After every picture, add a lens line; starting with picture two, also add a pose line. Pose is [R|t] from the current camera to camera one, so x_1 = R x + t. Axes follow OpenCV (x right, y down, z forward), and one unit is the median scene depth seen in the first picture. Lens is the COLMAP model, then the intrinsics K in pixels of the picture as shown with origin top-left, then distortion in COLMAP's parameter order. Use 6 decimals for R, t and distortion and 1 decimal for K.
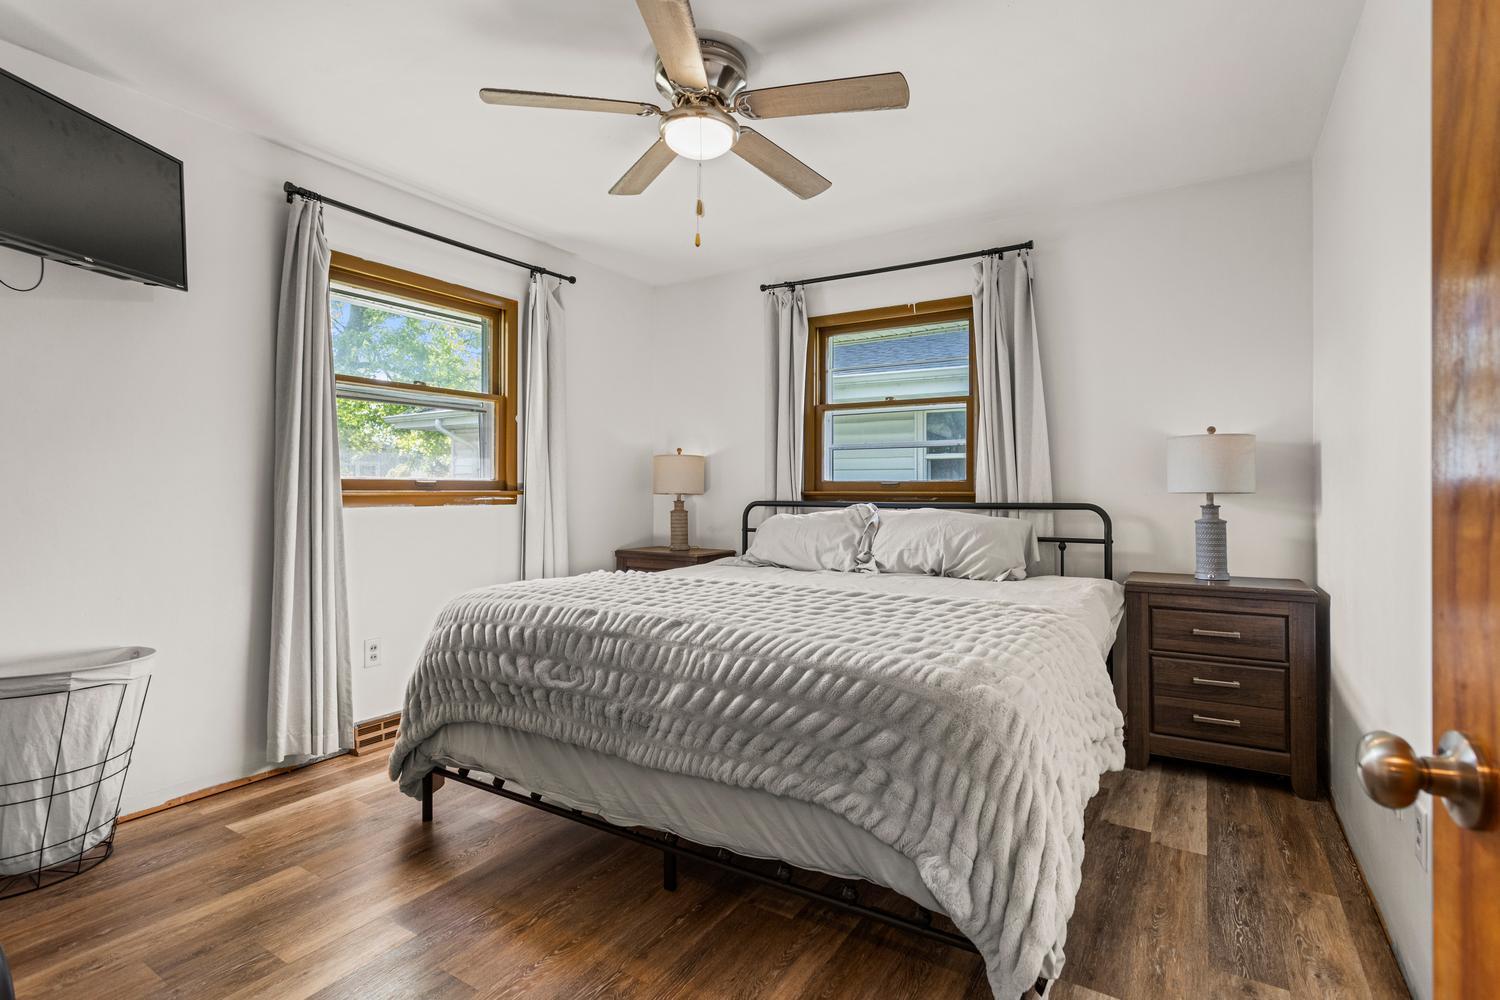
lens RADIAL K [[723.6, 0, 748.7], [0, 723.6, 493.8], [0, 0, 1]] dist [0.001317, 0.000021]
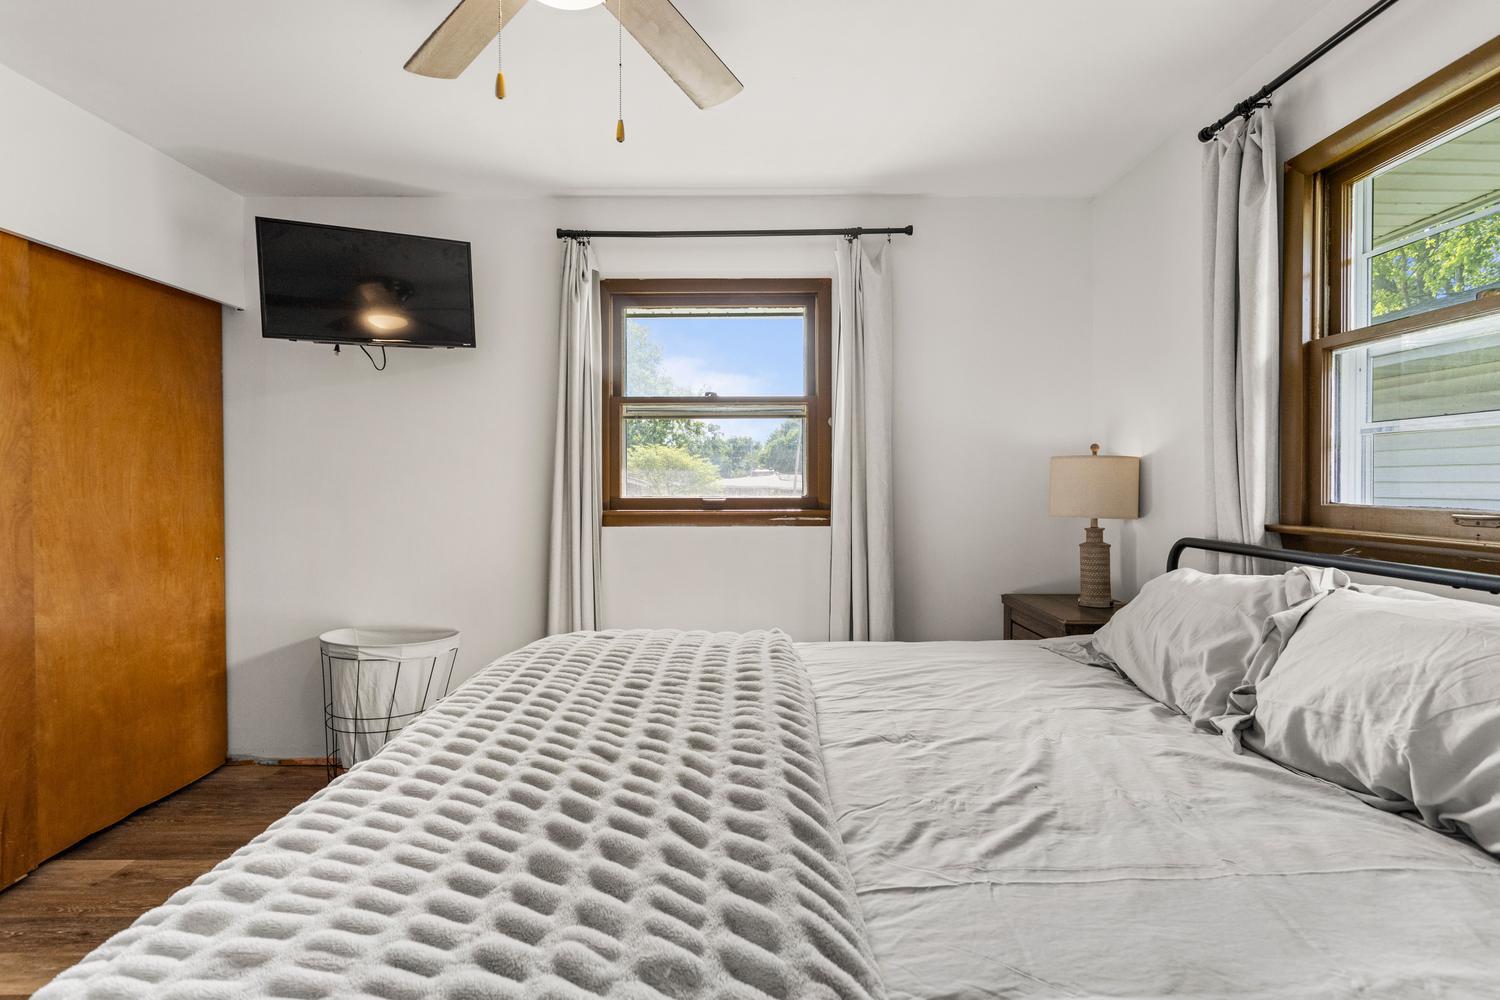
lens RADIAL K [[723.6, 0, 748.7], [0, 723.6, 487.0], [0, 0, 1]] dist [0.001317, 0.000021]
pose [[0.525295, 0.002520, -0.850916, 0.363668], [-0.002799, 0.999995, 0.001234, -0.034135], [0.850916, 0.001734, 0.525300, 0.543496]]
